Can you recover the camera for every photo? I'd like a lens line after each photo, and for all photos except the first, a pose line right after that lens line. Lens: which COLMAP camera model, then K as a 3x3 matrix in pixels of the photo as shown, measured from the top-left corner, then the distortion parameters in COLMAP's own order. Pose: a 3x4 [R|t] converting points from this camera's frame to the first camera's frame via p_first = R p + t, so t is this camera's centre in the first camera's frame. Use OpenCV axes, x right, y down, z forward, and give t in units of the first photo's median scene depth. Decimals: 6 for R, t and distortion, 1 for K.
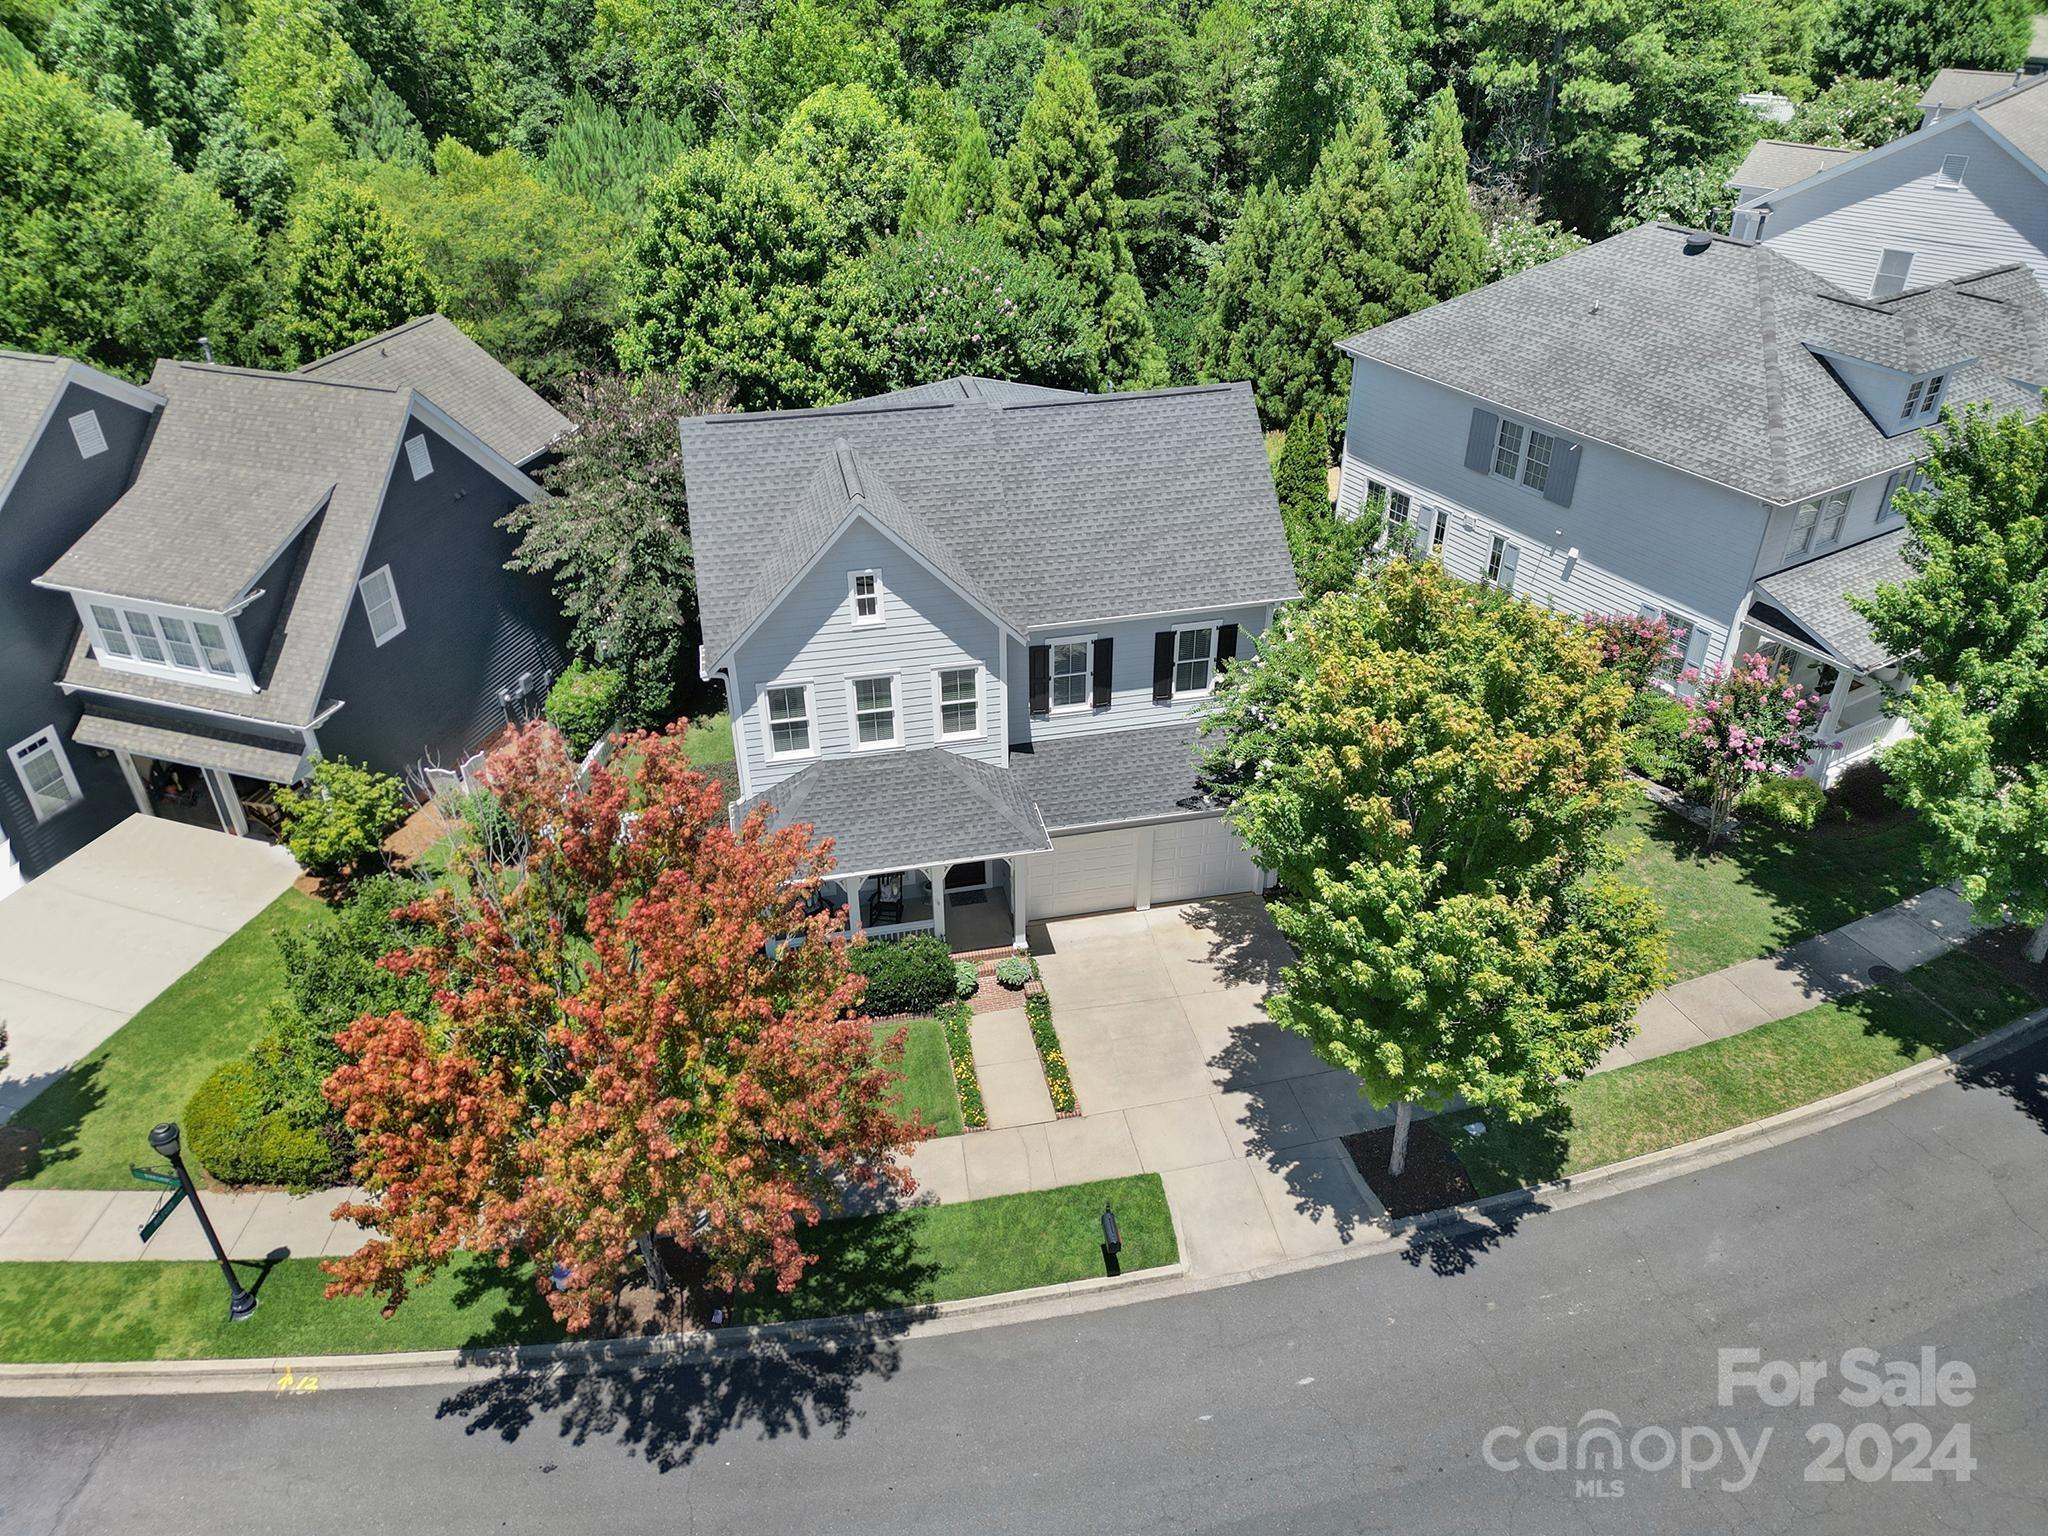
lens RADIAL K [[1434.6, 0, 1029.5], [0, 1434.6, 761.0], [0, 0, 1]] dist [0.093702, -0.065572]
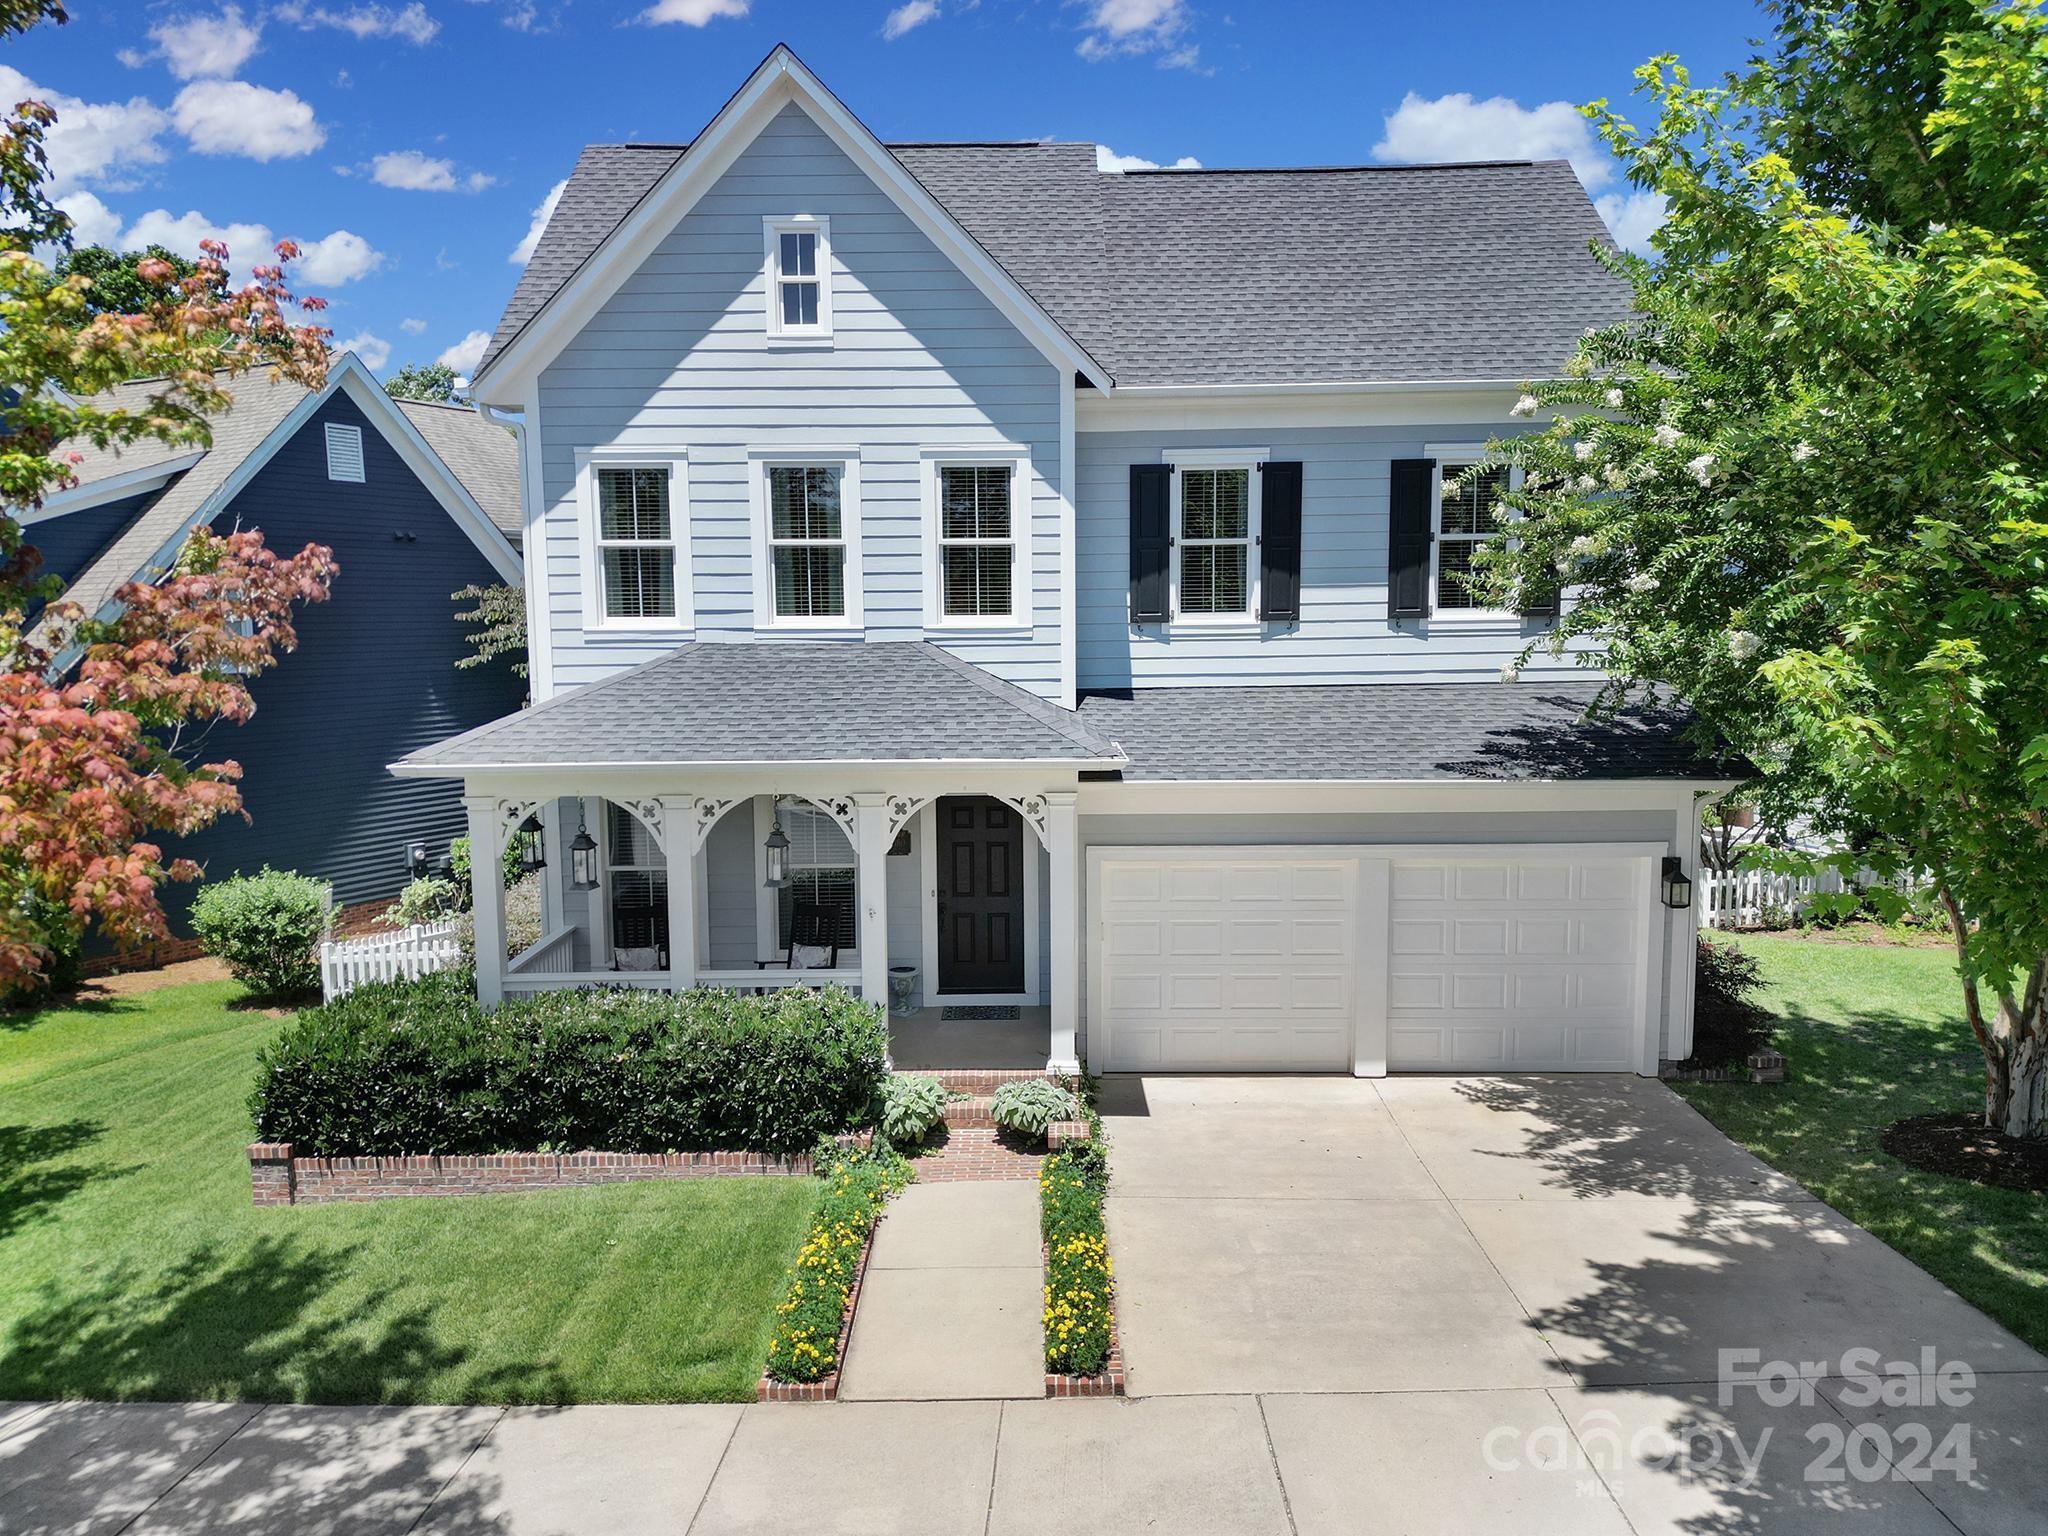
lens RADIAL K [[1445.7, 0, 1024.0], [0, 1445.7, 768.0], [0, 0, 1]] dist [0.083450, -0.080352]
pose [[0.977800, 0.023408, -0.208230, 0.070152], [-0.111837, 0.898665, -0.424138, 0.230466], [0.177201, 0.438010, 0.881332, 0.571948]]
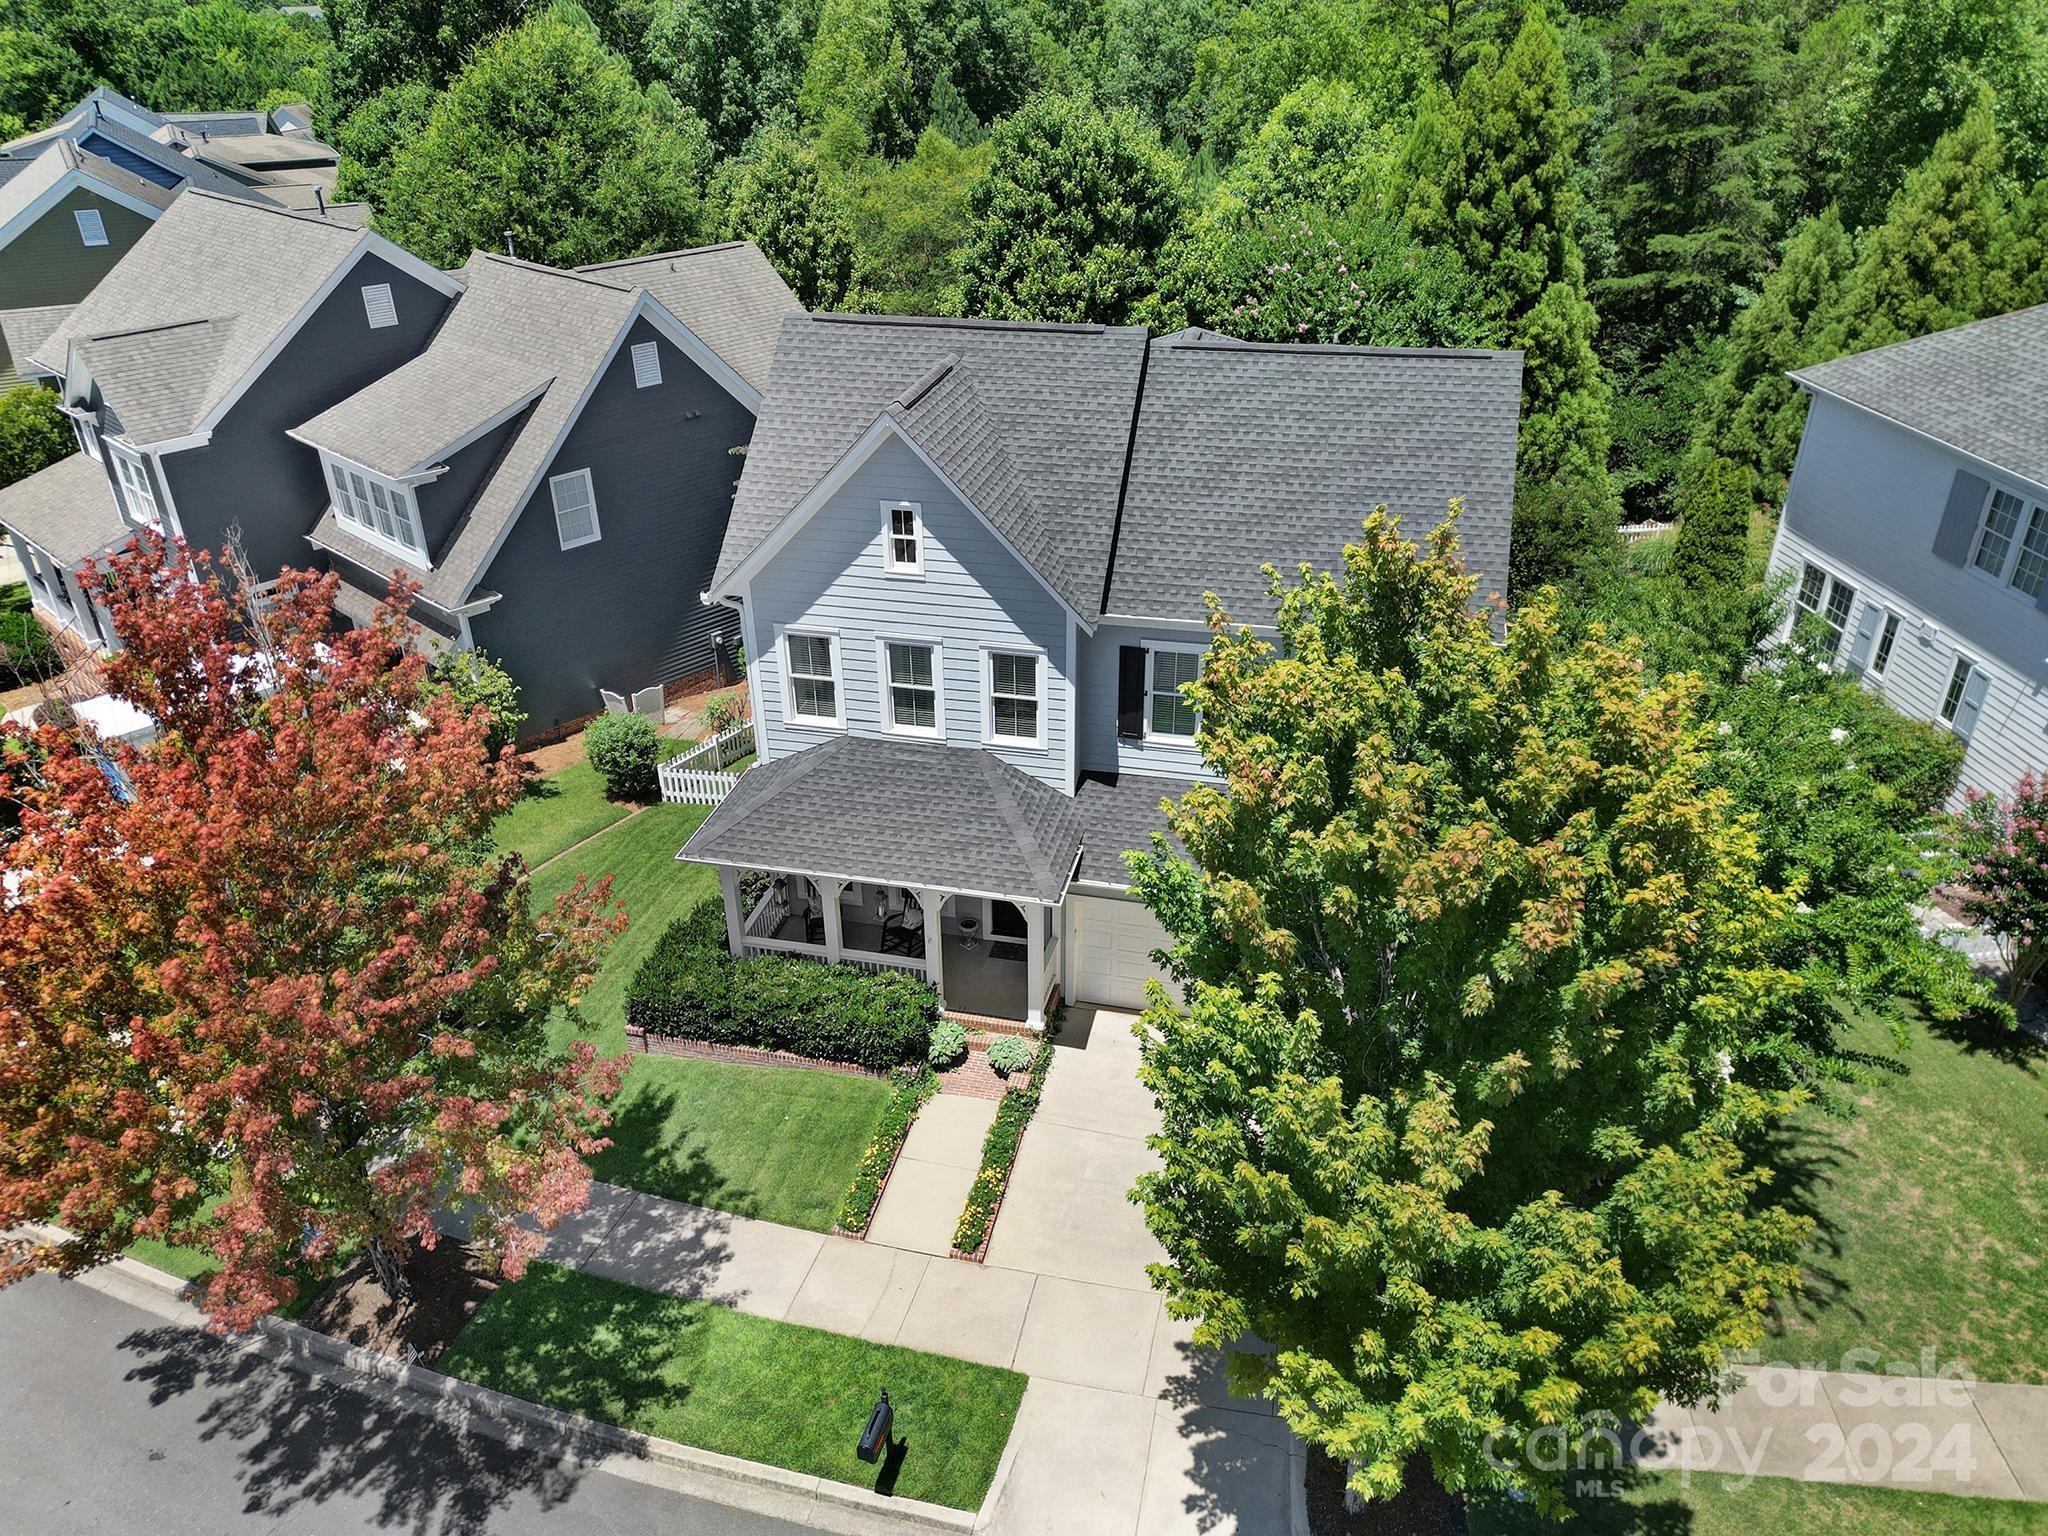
lens RADIAL K [[1445.7, 0, 1024.0], [0, 1445.7, 768.0], [0, 0, 1]] dist [0.083450, -0.080352]
pose [[0.907707, 0.205517, -0.365830, 0.242560], [-0.224838, 0.974339, -0.010508, 0.003649], [0.354283, 0.091791, 0.930622, 0.259434]]
